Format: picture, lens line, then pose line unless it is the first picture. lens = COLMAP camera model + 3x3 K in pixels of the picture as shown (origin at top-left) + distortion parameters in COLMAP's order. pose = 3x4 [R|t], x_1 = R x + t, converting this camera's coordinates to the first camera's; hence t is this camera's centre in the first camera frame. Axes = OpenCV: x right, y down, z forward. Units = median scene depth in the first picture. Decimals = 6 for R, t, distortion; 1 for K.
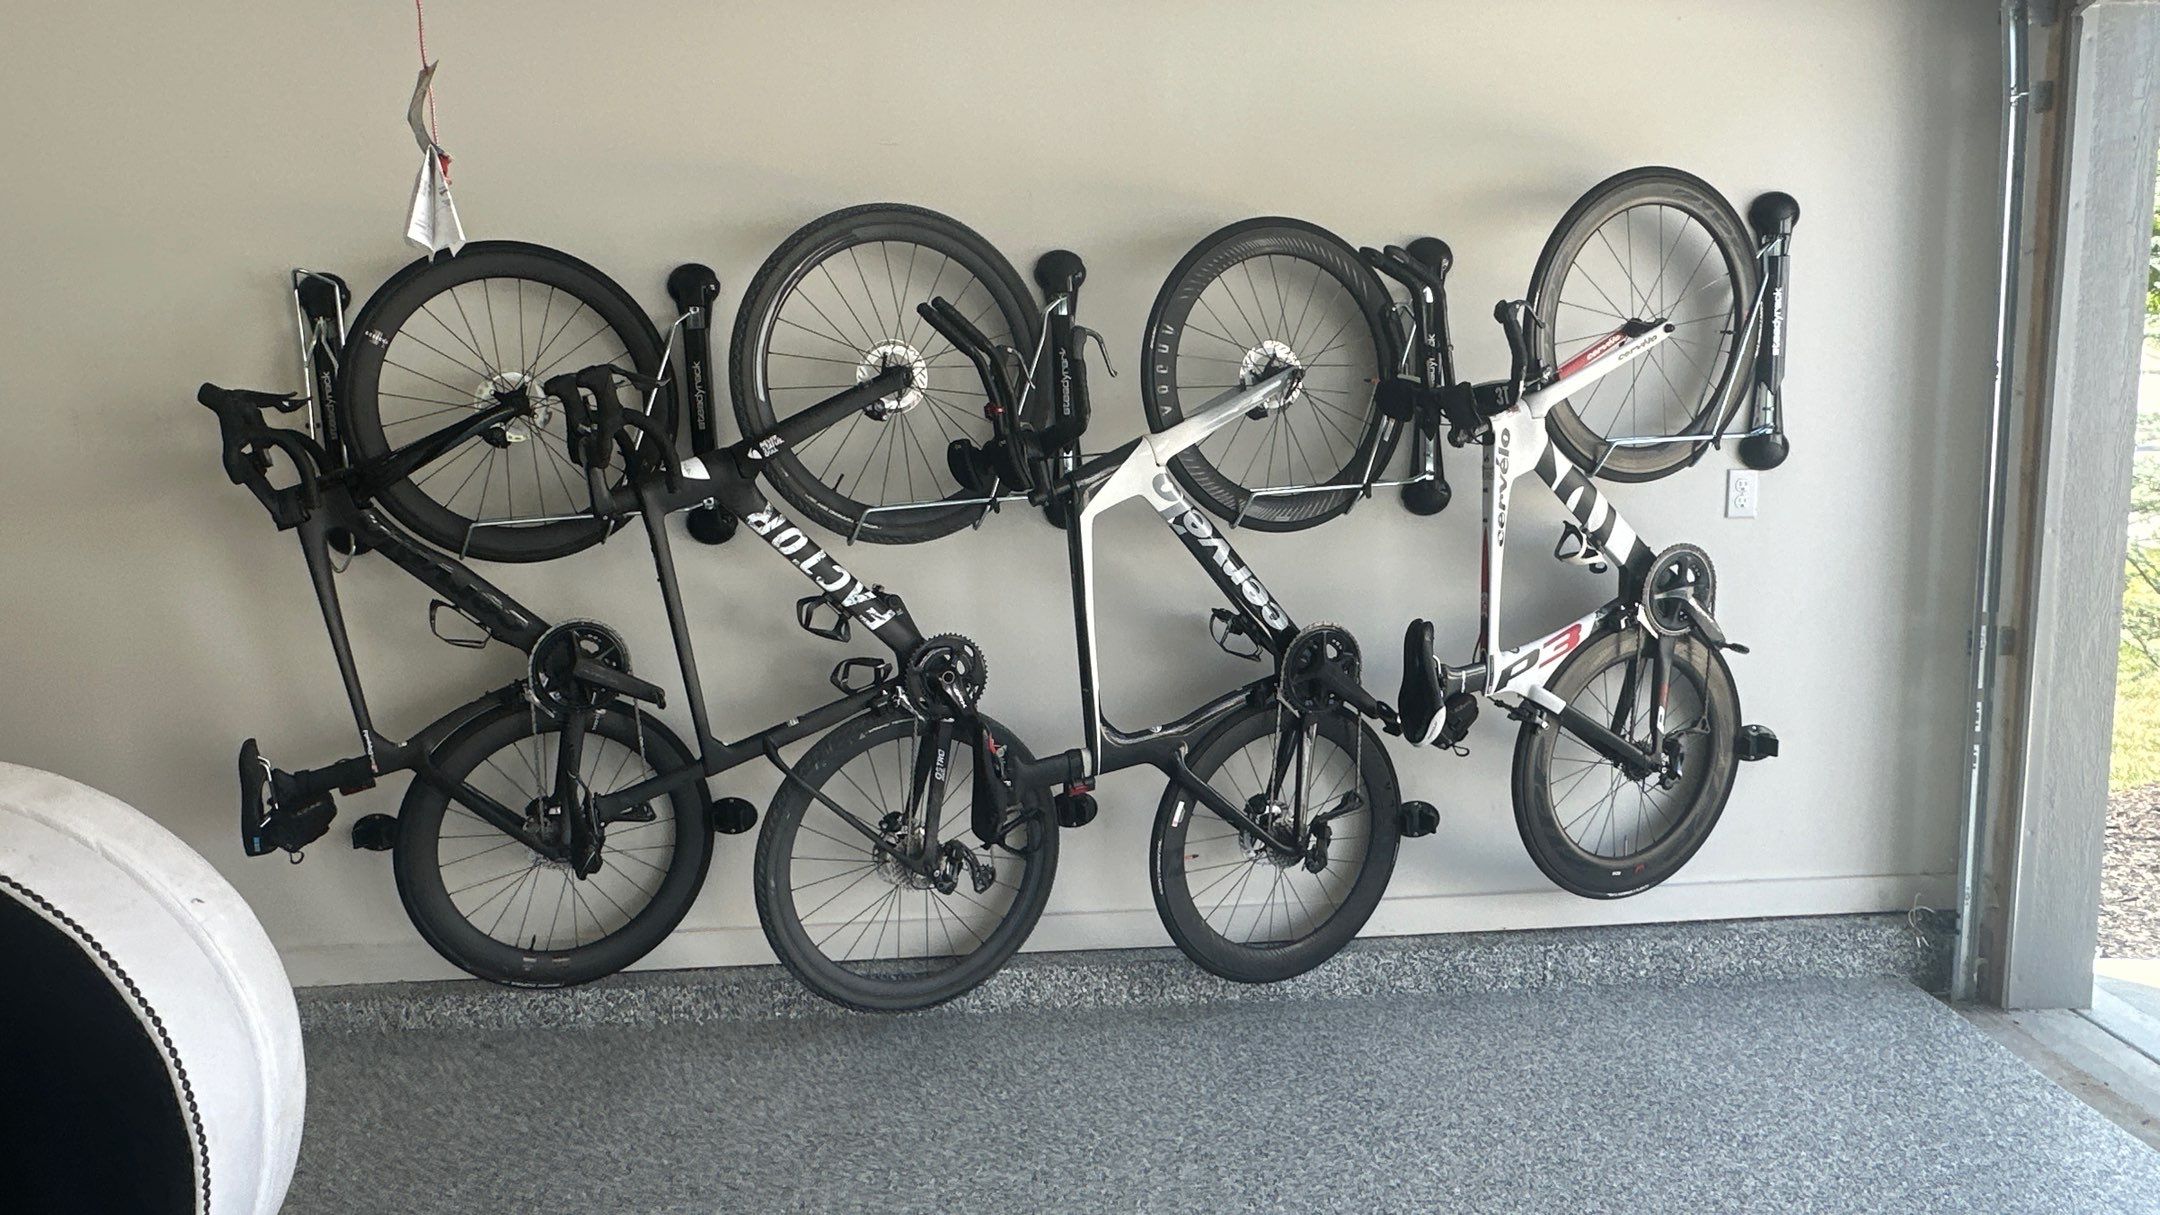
lens RADIAL K [[1446.7, 0, 1093.9], [0, 1446.7, 621.9], [0, 0, 1]] dist [-0.000132, -0.003196]
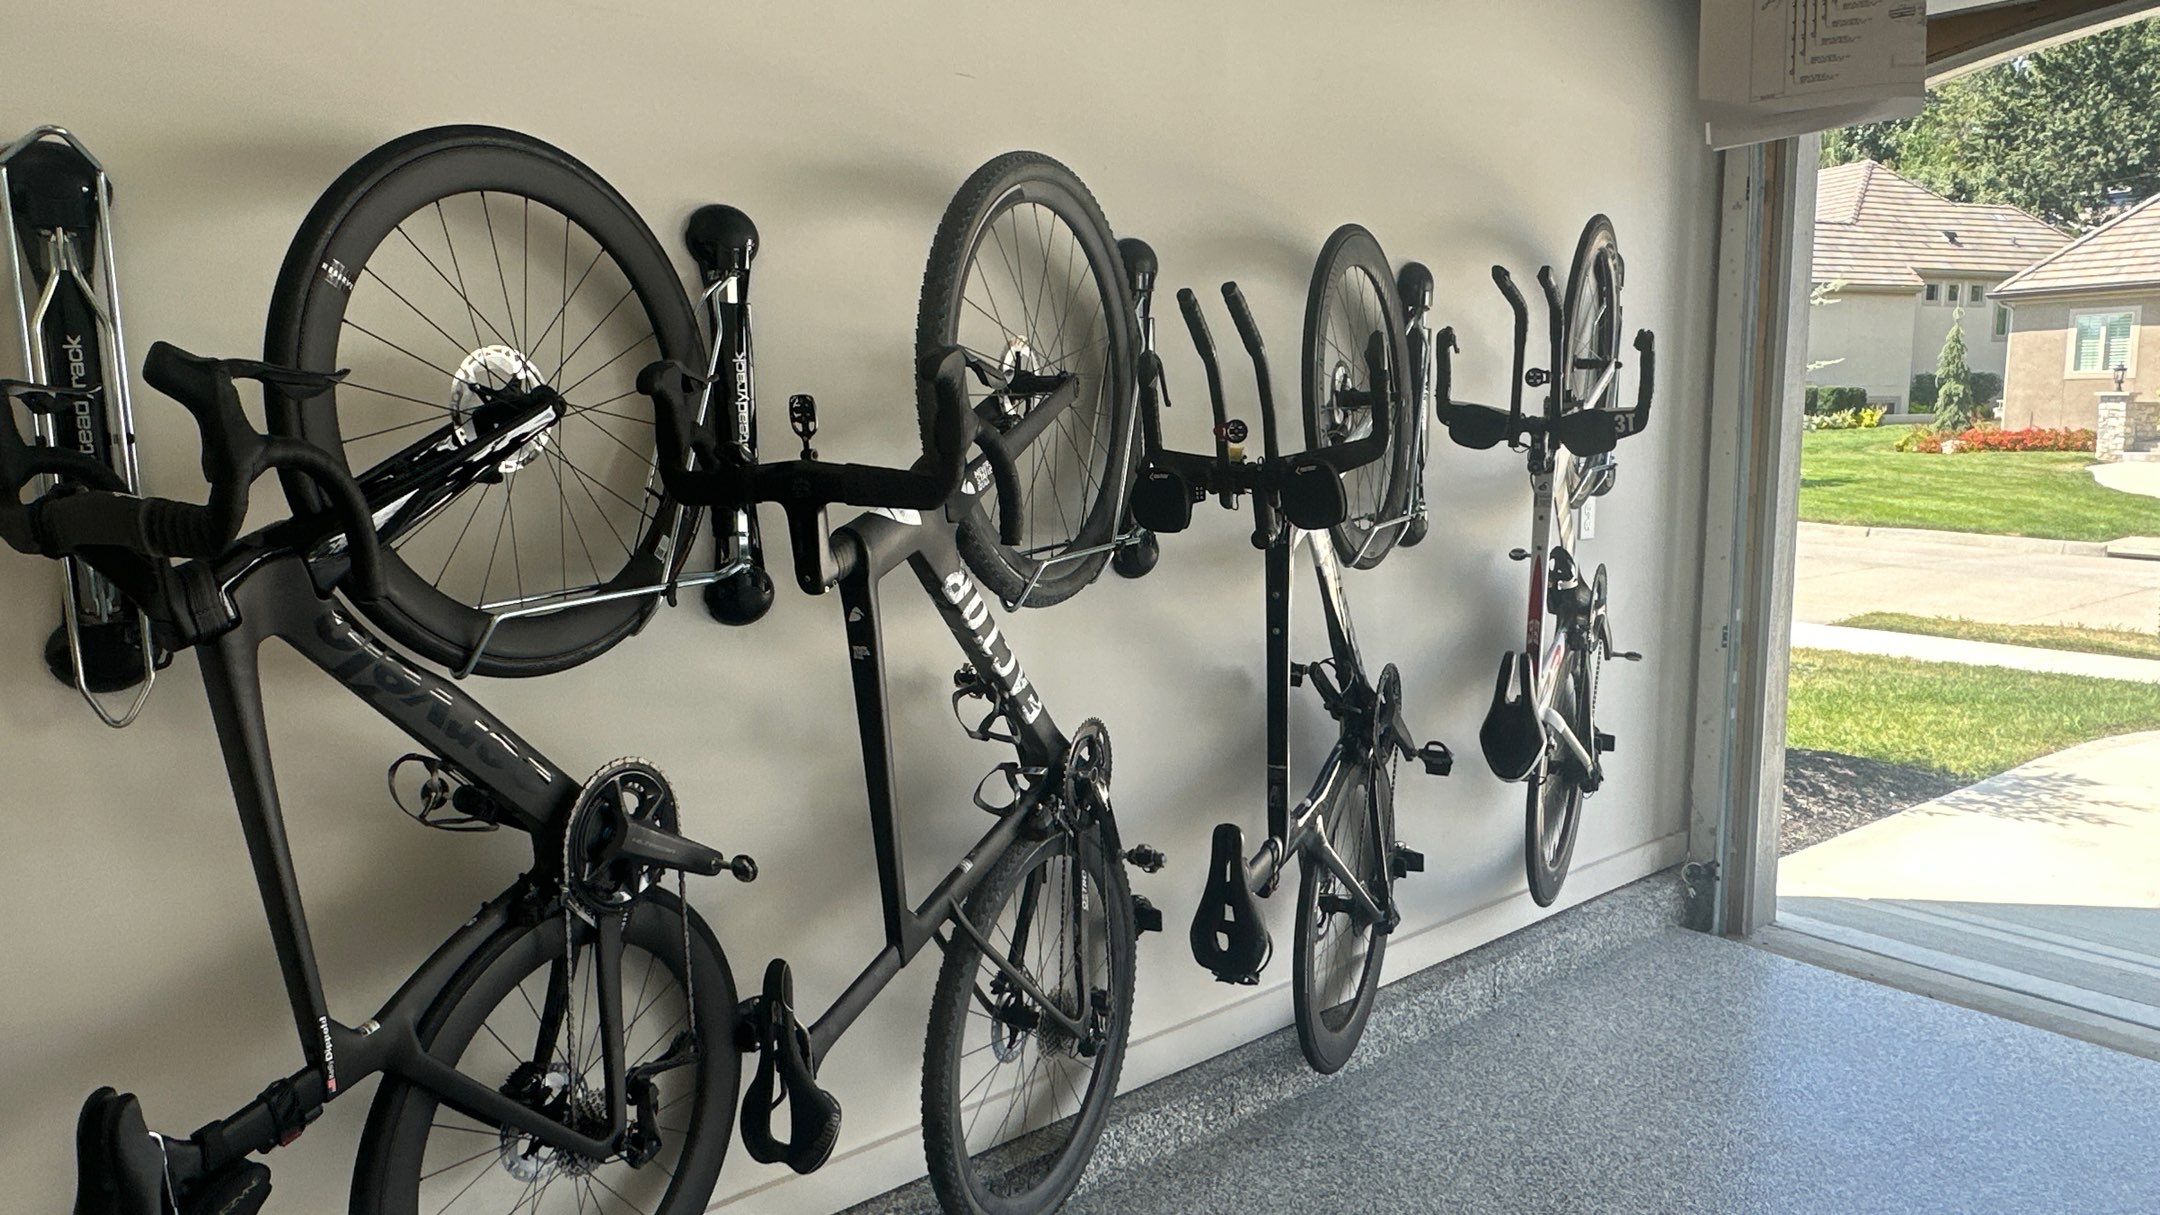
lens RADIAL K [[1446.7, 0, 1084.8], [0, 1446.7, 602.8], [0, 0, 1]] dist [-0.000132, -0.003196]
pose [[0.791066, -0.058188, 0.608957, -0.563664], [0.076329, 0.997075, -0.003881, -0.049878], [-0.606950, 0.049551, 0.793194, 0.386348]]
